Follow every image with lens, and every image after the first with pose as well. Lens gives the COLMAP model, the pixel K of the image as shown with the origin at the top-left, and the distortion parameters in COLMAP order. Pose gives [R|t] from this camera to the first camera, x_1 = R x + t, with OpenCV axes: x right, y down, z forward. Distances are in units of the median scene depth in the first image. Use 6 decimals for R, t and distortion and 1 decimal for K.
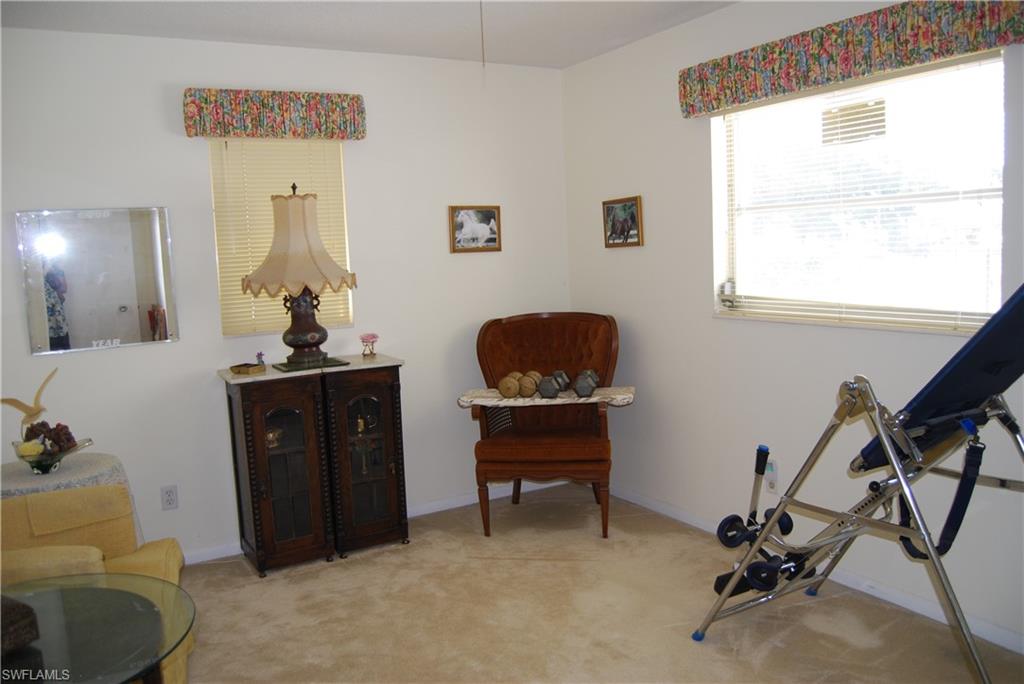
lens RADIAL K [[807.0, 0, 513.8], [0, 807.0, 345.8], [0, 0, 1]] dist [-0.085620, 0.029476]
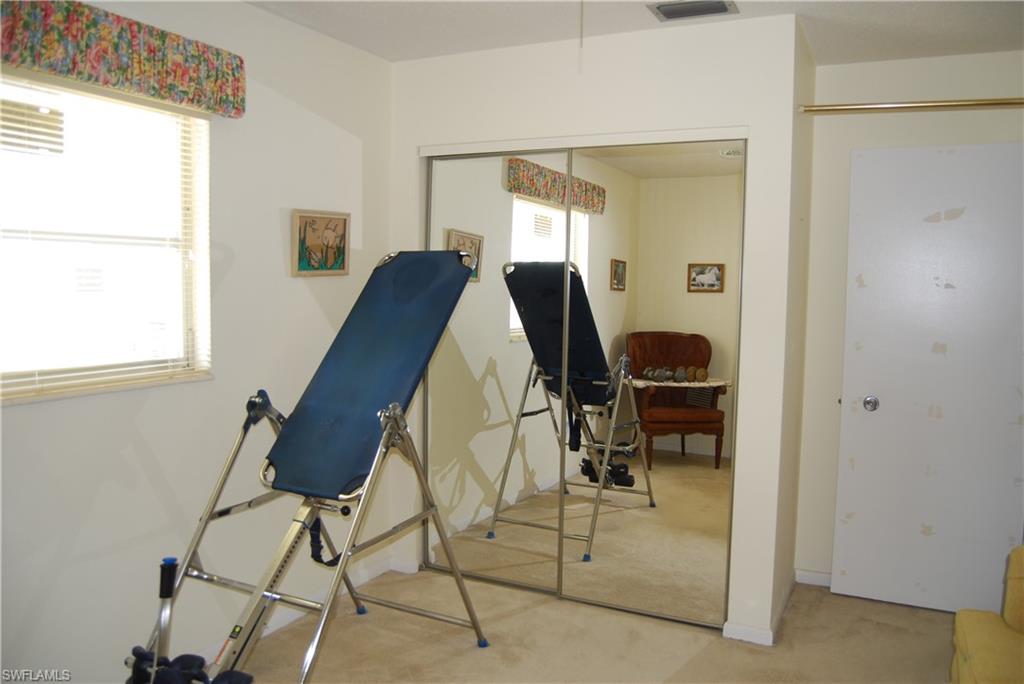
lens RADIAL K [[807.0, 0, 513.7], [0, 807.0, 340.1], [0, 0, 1]] dist [-0.085620, 0.029476]
pose [[-0.524118, -0.027814, 0.851192, -0.495049], [0.103067, 0.990049, 0.095814, -0.117213], [-0.845386, 0.137948, -0.516035, 1.128791]]
